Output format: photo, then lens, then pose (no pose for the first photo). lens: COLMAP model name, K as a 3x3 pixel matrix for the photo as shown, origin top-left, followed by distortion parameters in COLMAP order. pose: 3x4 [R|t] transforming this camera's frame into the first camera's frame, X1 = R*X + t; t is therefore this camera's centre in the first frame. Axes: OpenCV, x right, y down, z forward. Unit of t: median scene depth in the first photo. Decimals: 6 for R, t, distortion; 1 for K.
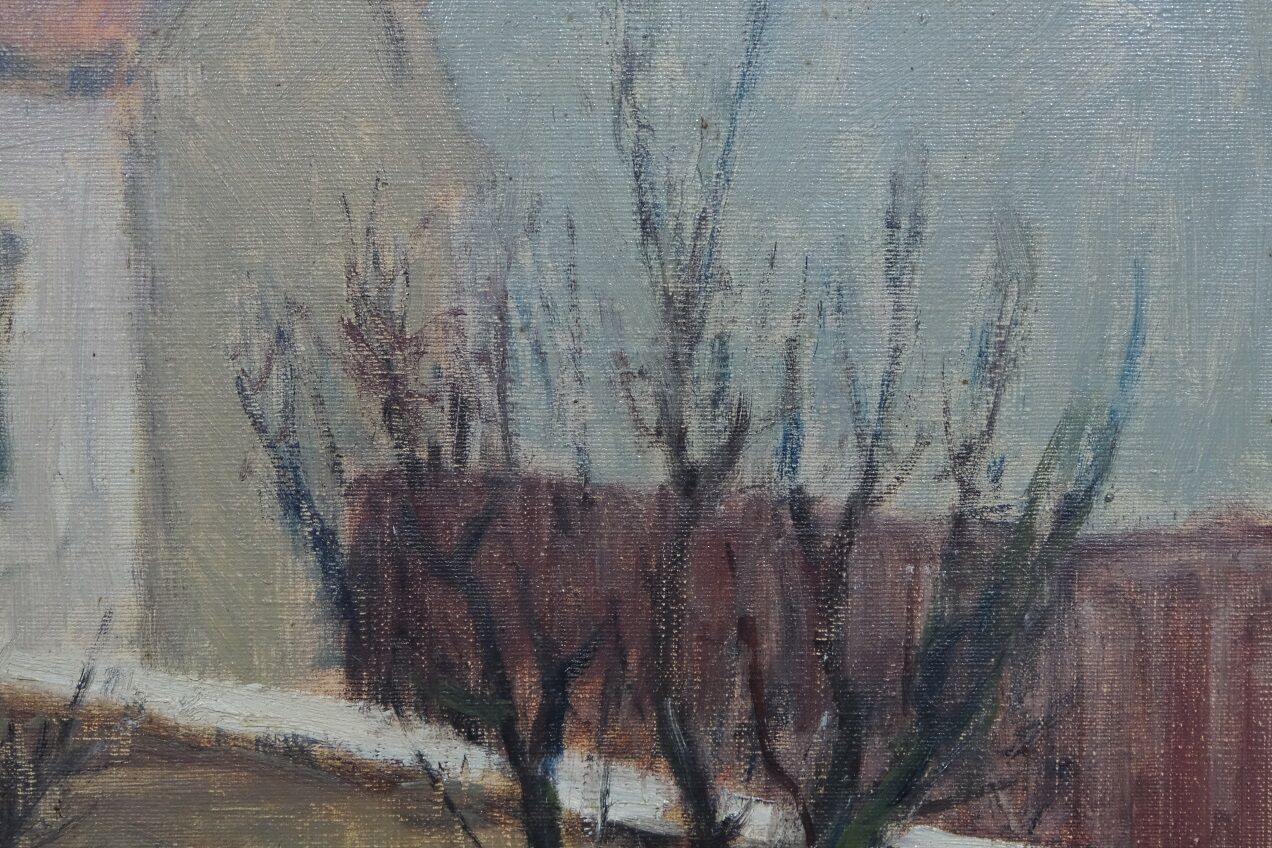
lens RADIAL K [[2446.4, 0, 549.3], [0, 2446.4, 413.4], [0, 0, 1]] dist [-0.034547, 0.000000]
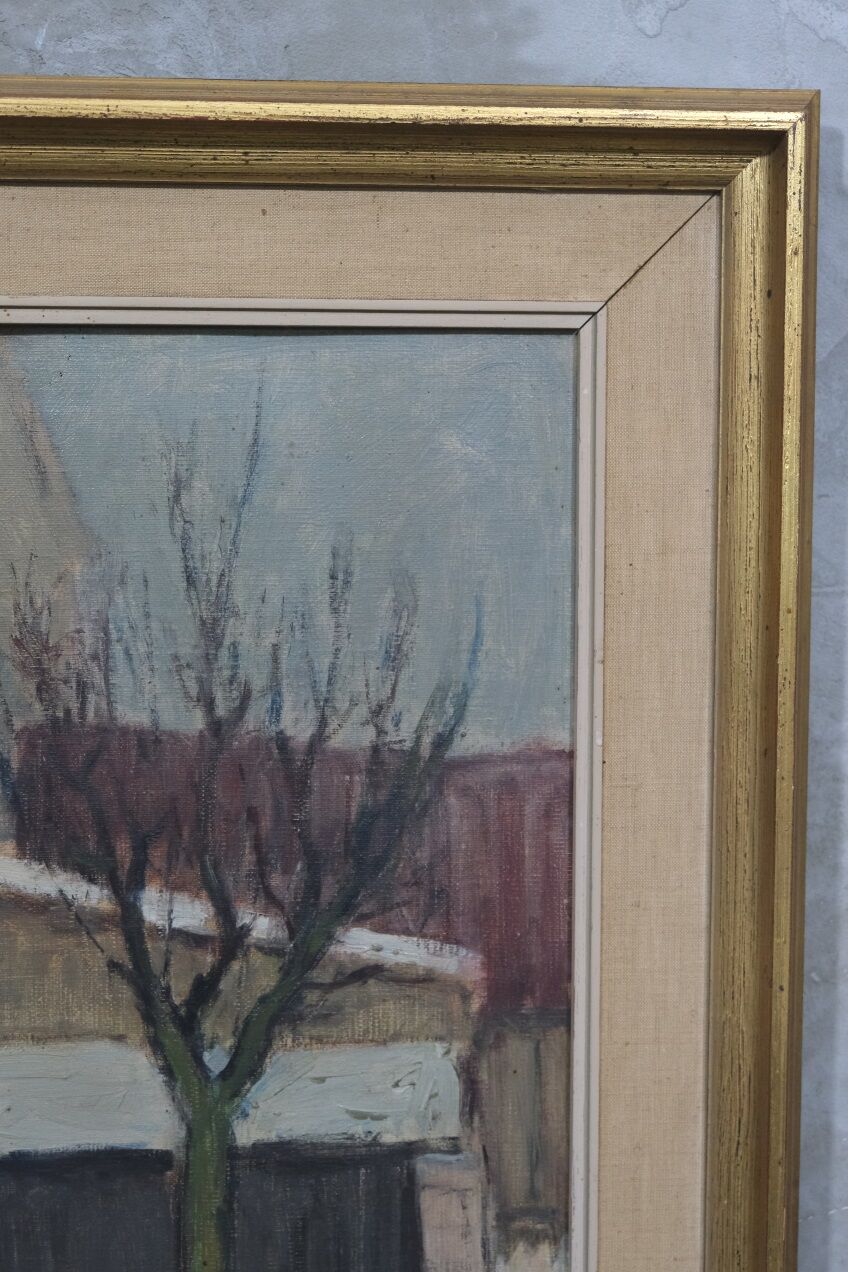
lens RADIAL K [[2446.4, 0, 371.1], [0, 2446.4, 664.5], [0, 0, 1]] dist [-0.034547, 0.000000]
pose [[0.997995, -0.010729, 0.062383, 0.058509], [0.010279, 0.999919, 0.007538, -0.028454], [-0.062459, -0.006882, 0.998024, -0.713872]]
